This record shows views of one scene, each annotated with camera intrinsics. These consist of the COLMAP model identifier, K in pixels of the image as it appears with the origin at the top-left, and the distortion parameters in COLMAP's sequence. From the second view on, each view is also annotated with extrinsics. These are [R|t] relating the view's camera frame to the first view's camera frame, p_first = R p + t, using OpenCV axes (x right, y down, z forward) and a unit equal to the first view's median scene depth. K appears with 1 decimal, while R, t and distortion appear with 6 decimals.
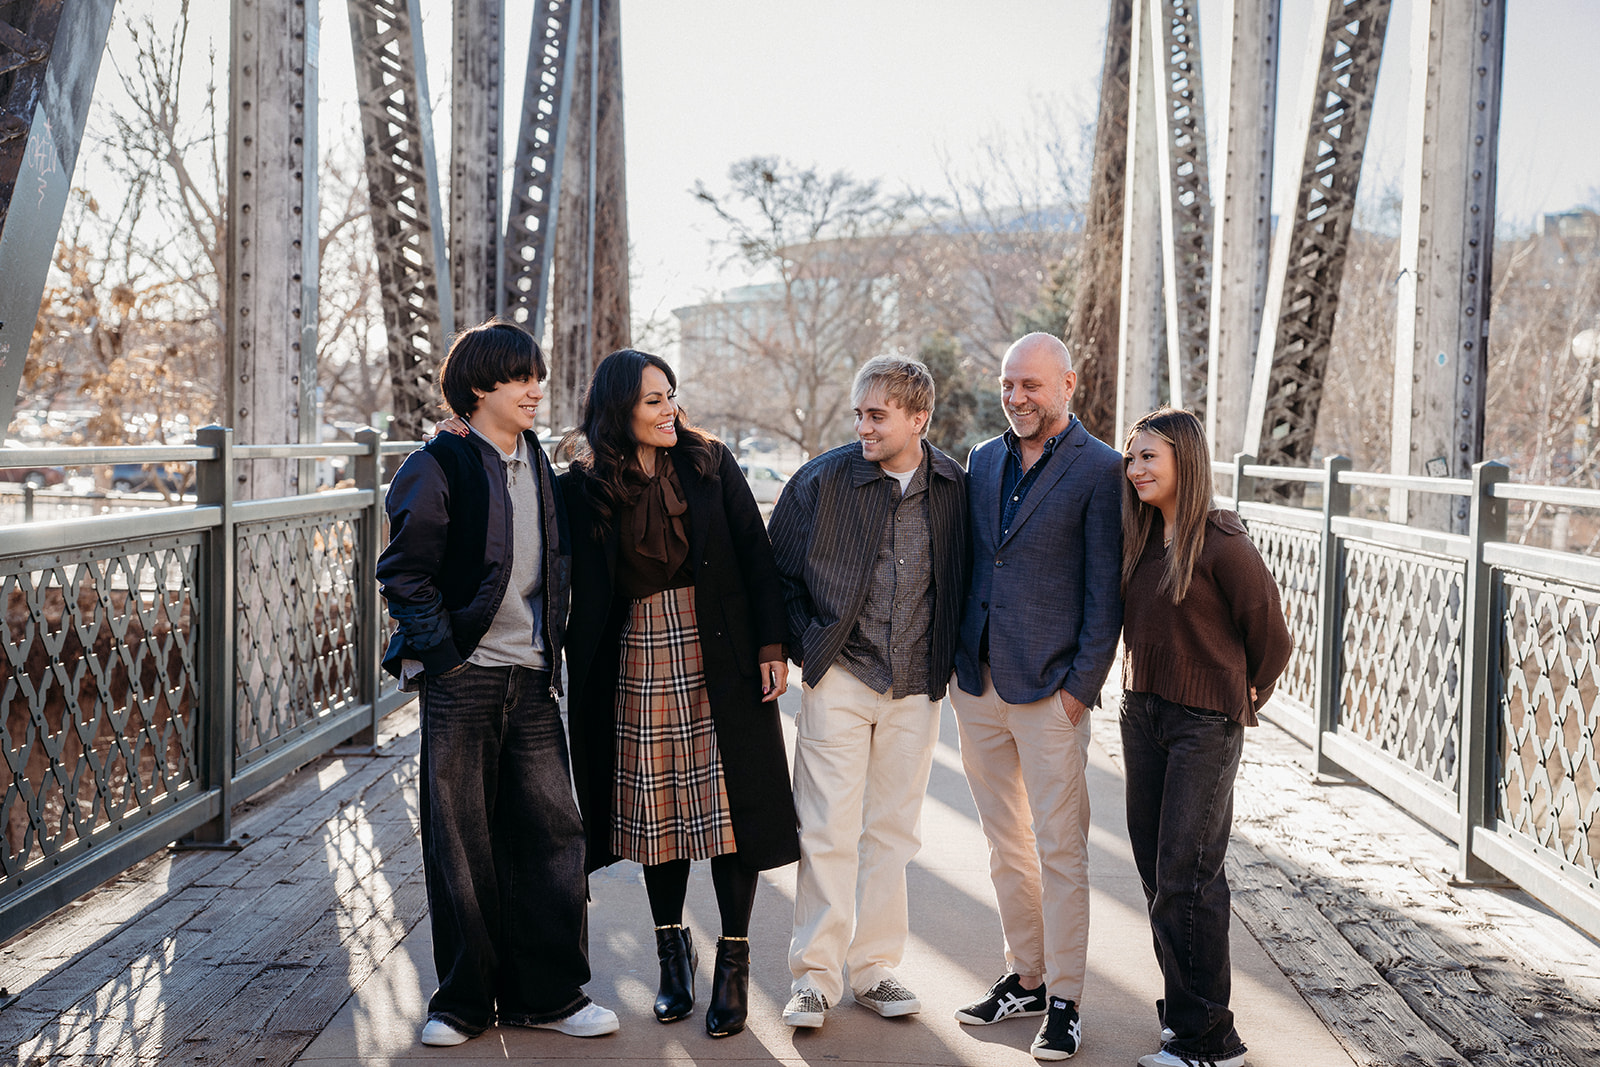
lens RADIAL K [[2439.0, 0, 815.9], [0, 2439.0, 524.5], [0, 0, 1]] dist [0.079175, 0.000000]
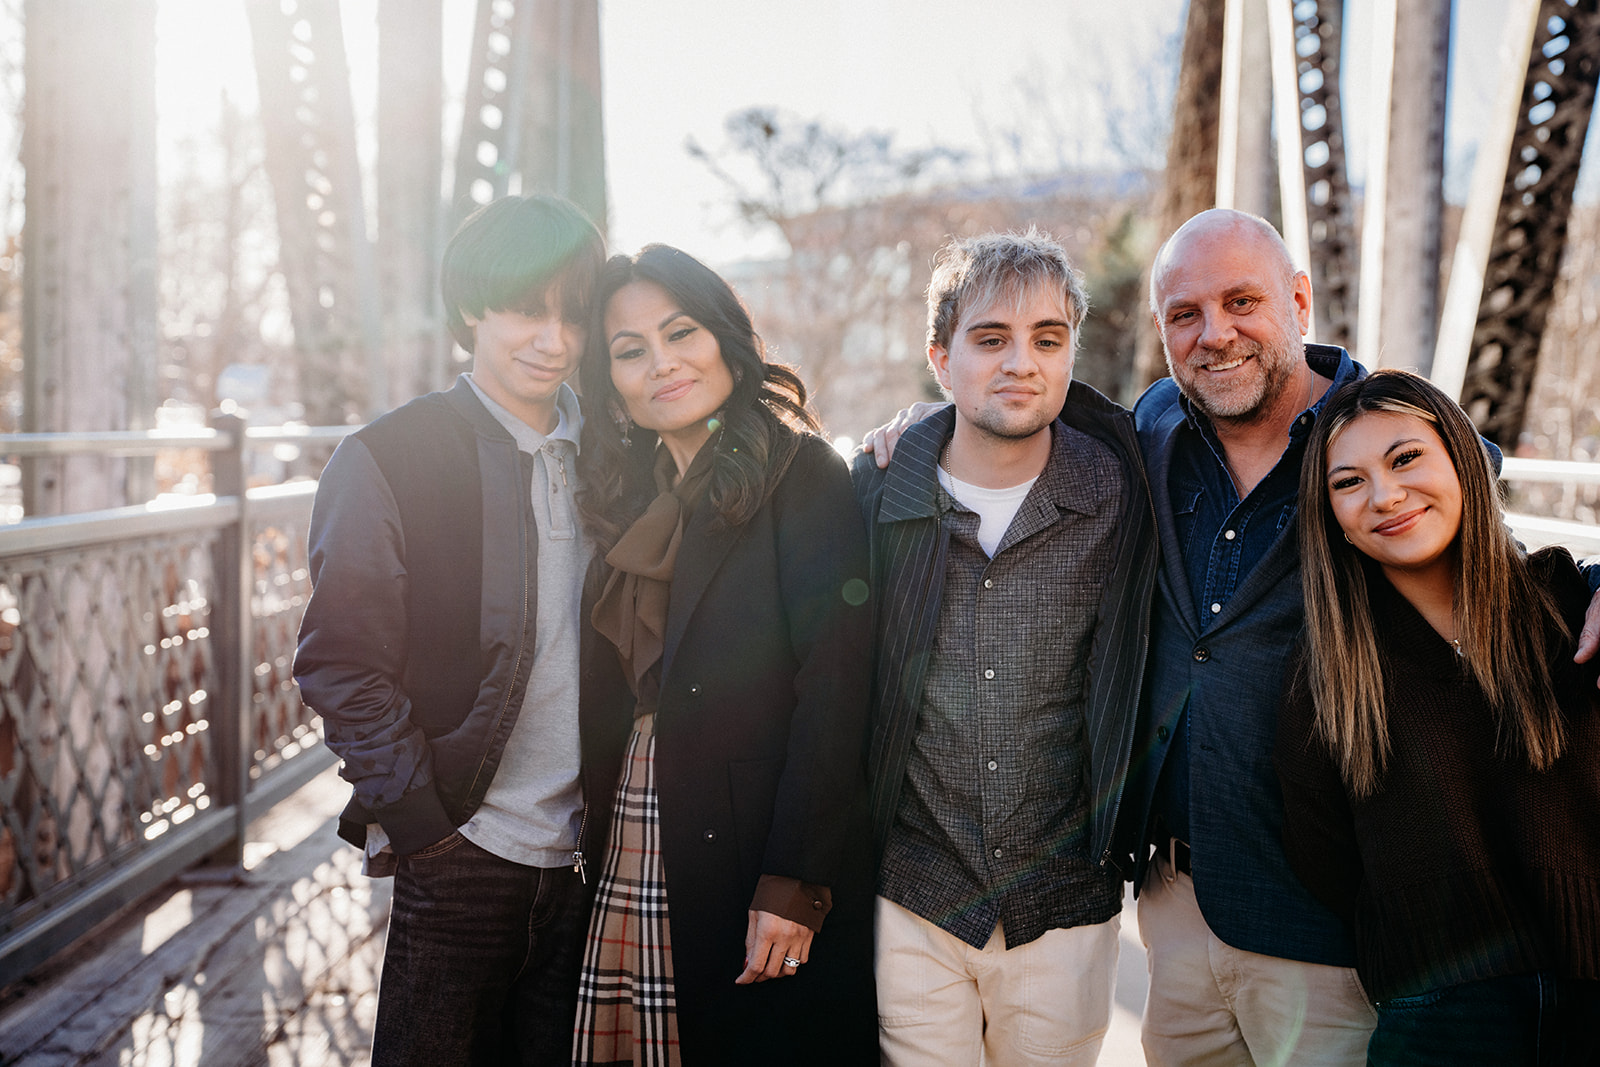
lens RADIAL K [[2653.2, 0, 800.6], [0, 2653.2, 542.3], [0, 0, 1]] dist [0.076950, 0.000000]
pose [[0.999974, -0.003258, -0.006355, -0.012820], [0.003315, 0.999955, 0.008941, -0.006361], [0.006326, -0.008962, 0.999940, 0.193976]]
